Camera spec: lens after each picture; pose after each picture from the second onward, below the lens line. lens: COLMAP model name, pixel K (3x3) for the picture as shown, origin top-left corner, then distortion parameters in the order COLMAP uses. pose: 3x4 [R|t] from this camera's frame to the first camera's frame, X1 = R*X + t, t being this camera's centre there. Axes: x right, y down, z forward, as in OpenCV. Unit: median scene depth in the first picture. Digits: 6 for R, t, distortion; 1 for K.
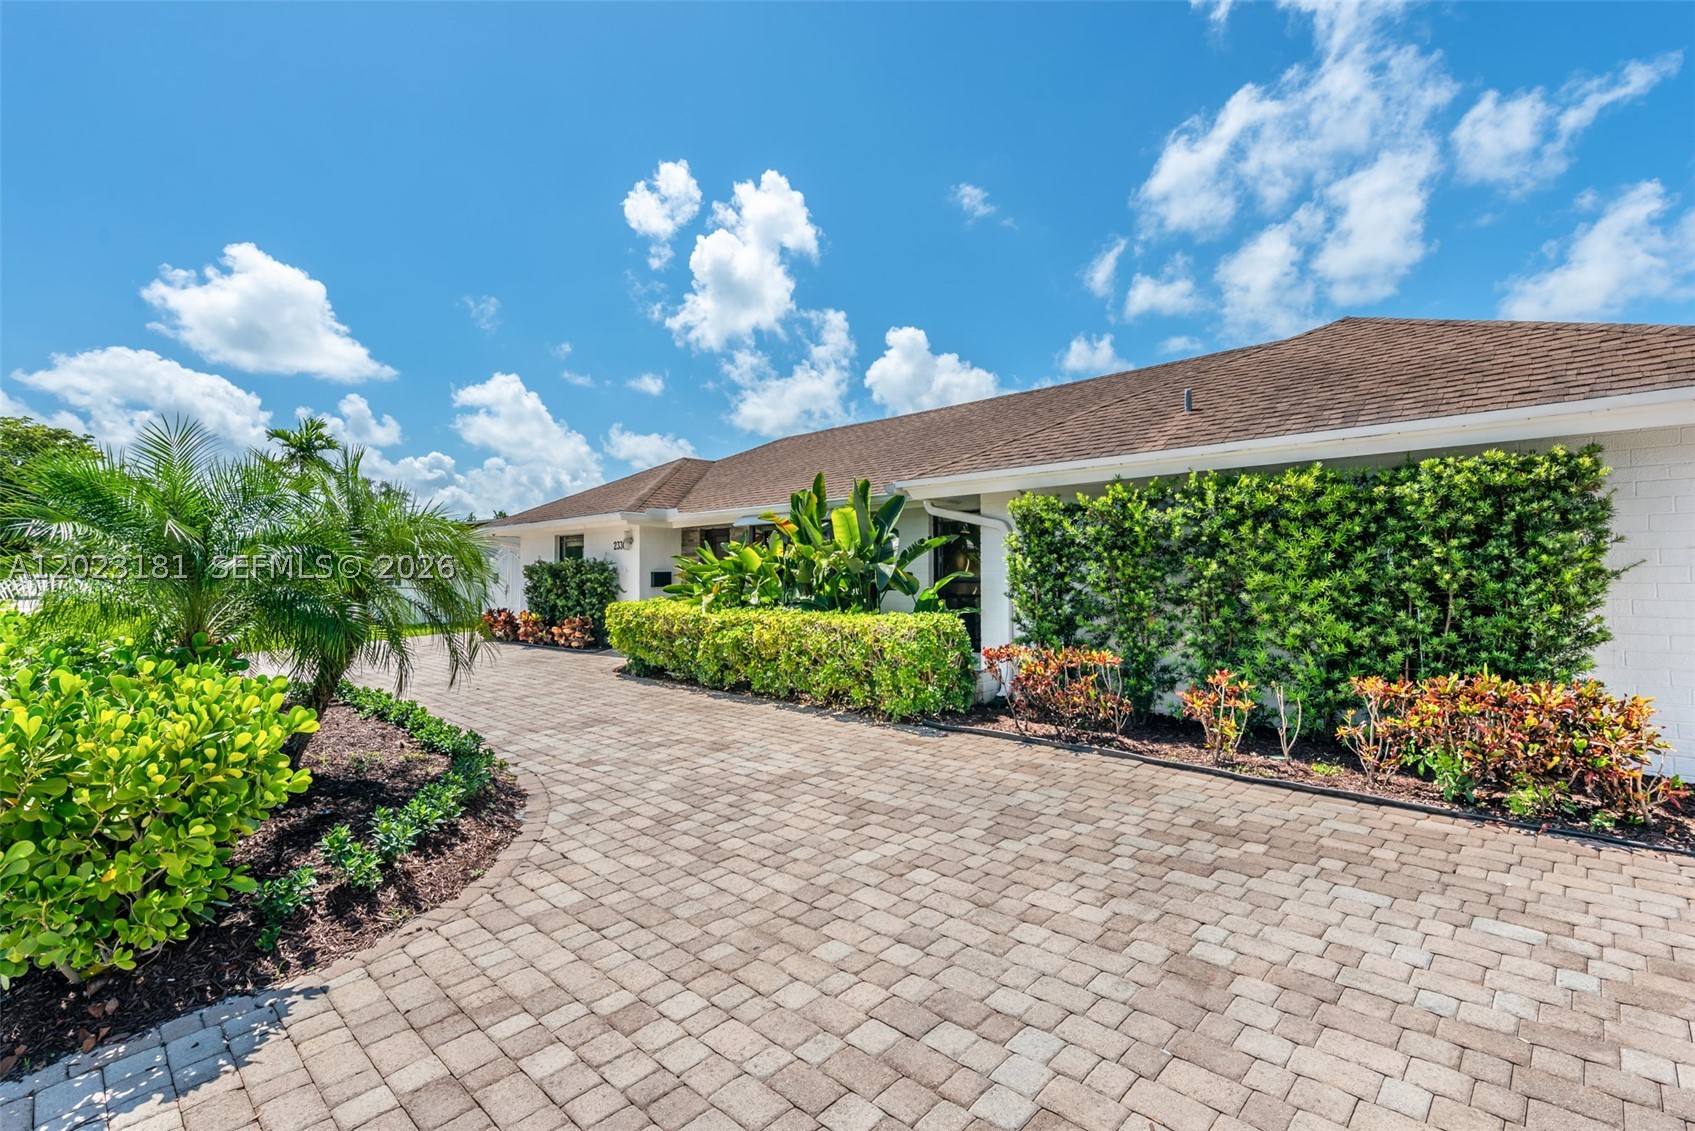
lens RADIAL K [[911.5, 0, 847.5], [0, 911.5, 565.5], [0, 0, 1]] dist [-0.001757, -0.000150]
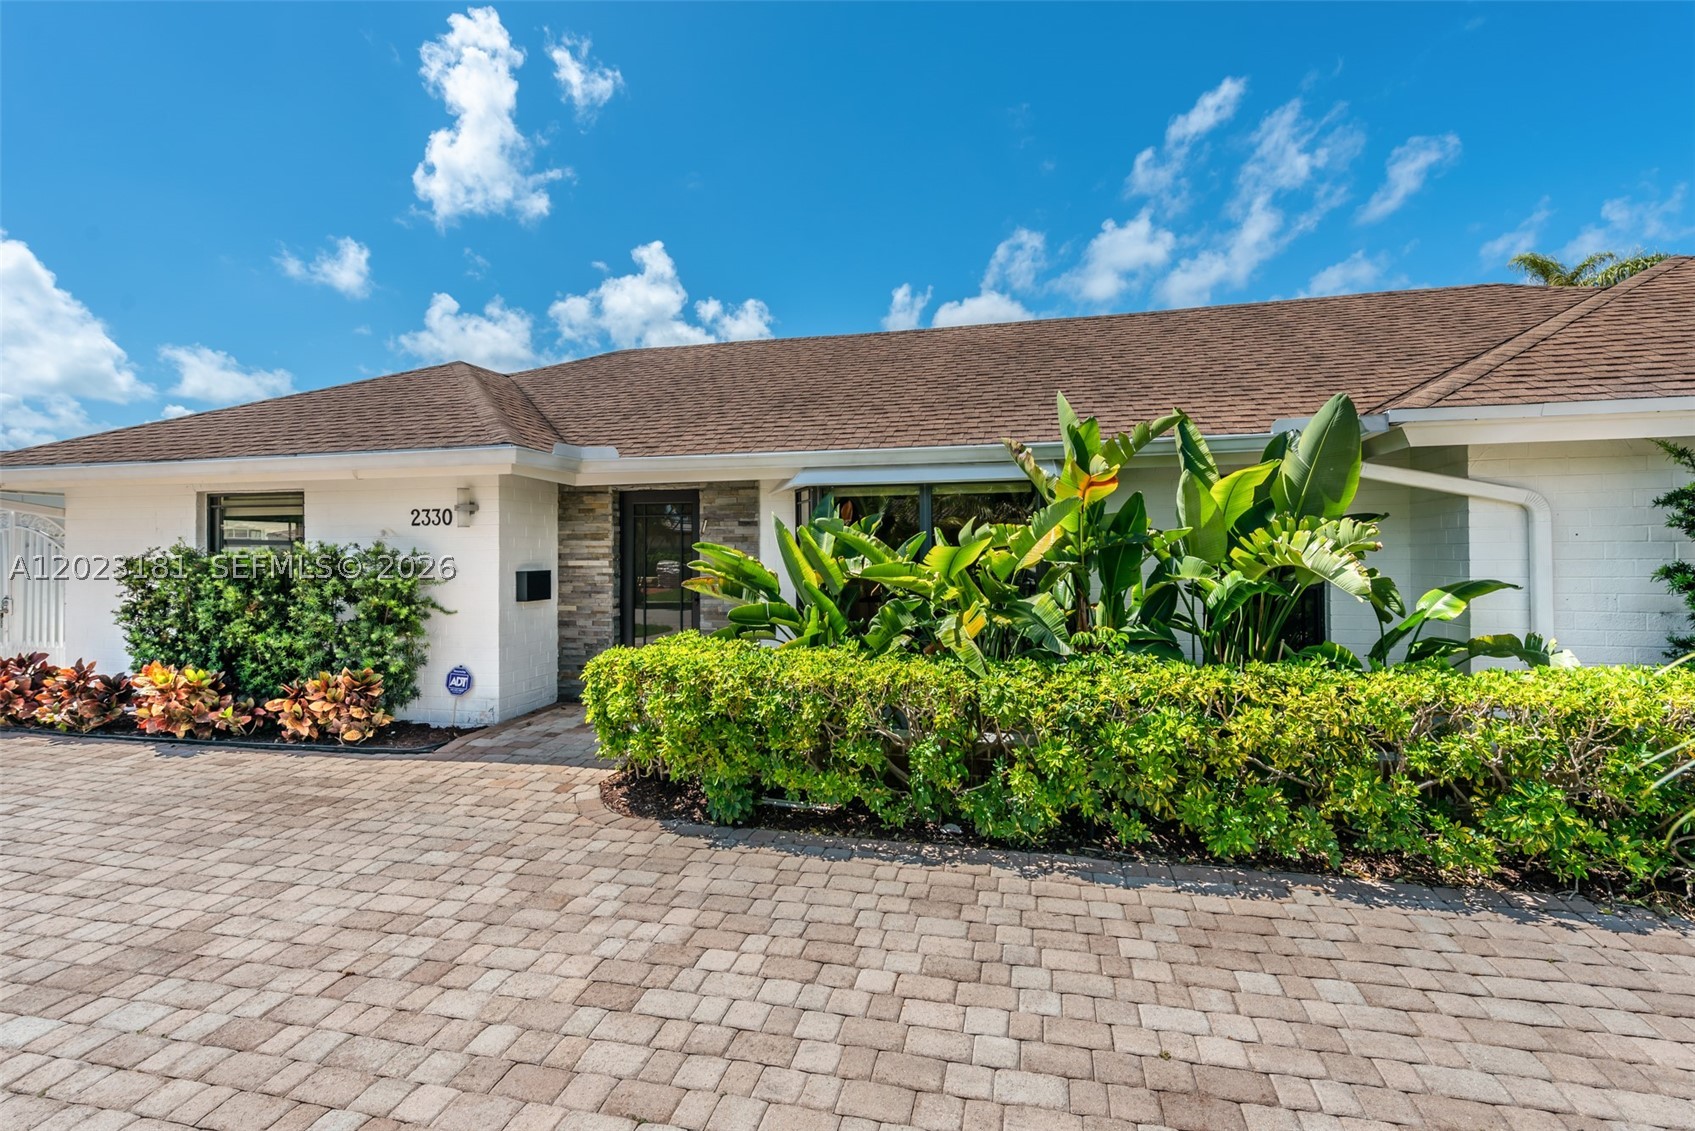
lens RADIAL K [[911.5, 0, 847.5], [0, 911.5, 565.5], [0, 0, 1]] dist [-0.001757, -0.000150]
pose [[0.848886, 0.014930, 0.528365, -0.293126], [-0.010293, 0.999878, -0.011716, 0.005990], [-0.528476, 0.004507, 0.848936, 0.449564]]
